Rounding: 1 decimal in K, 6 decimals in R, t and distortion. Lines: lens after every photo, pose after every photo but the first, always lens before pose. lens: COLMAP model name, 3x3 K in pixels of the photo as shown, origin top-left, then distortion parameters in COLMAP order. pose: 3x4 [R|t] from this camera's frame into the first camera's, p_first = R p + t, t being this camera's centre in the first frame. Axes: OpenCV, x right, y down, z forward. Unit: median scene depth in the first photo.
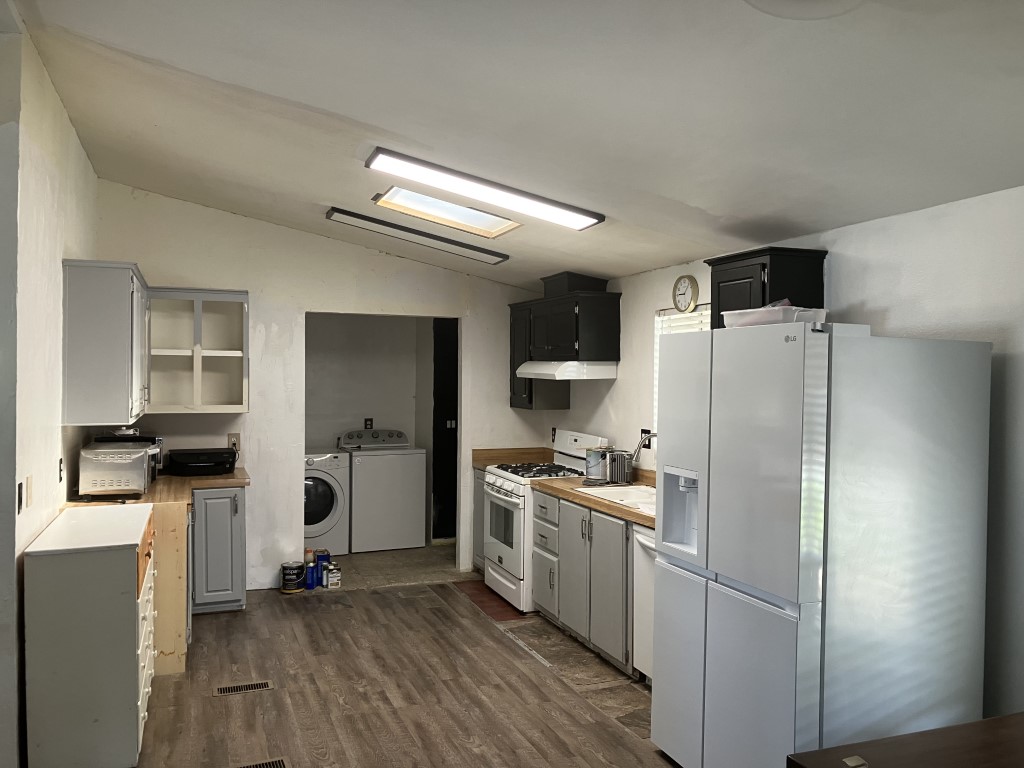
lens RADIAL K [[792.5, 0, 513.0], [0, 792.5, 376.9], [0, 0, 1]] dist [-0.006061, -0.006148]
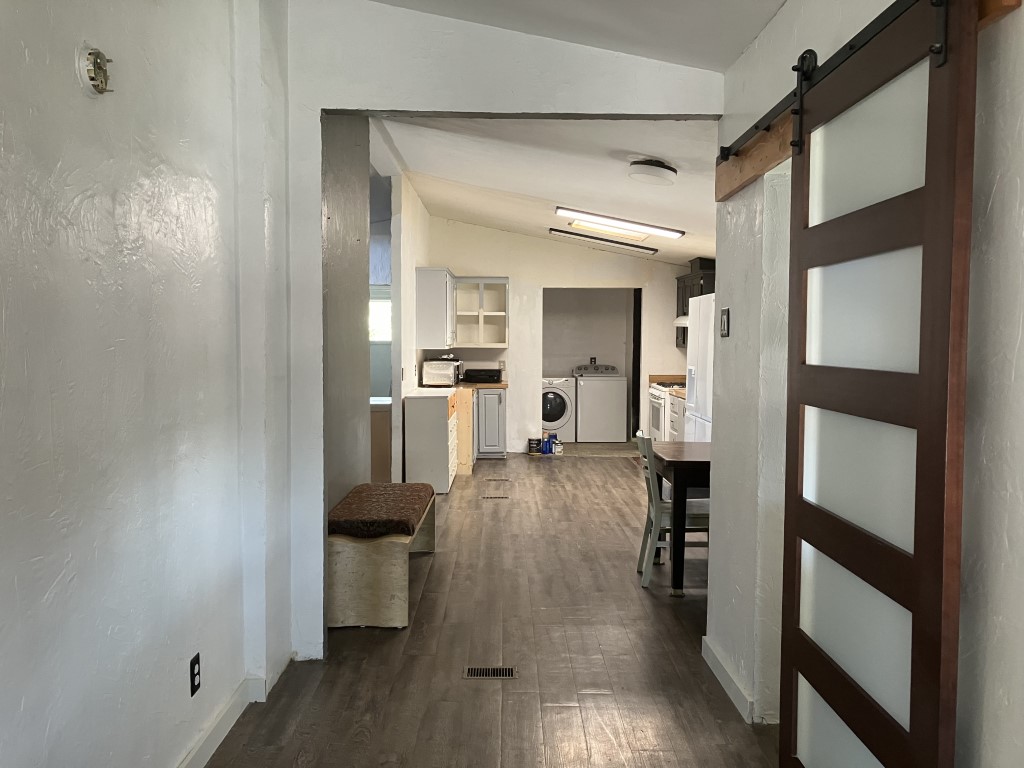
lens RADIAL K [[792.5, 0, 513.0], [0, 792.5, 376.9], [0, 0, 1]] dist [-0.006061, -0.006148]
pose [[0.930639, 0.014926, -0.365635, 0.309366], [0.001258, 0.999032, 0.043983, 0.033131], [0.365937, -0.041392, 0.929719, -0.609859]]
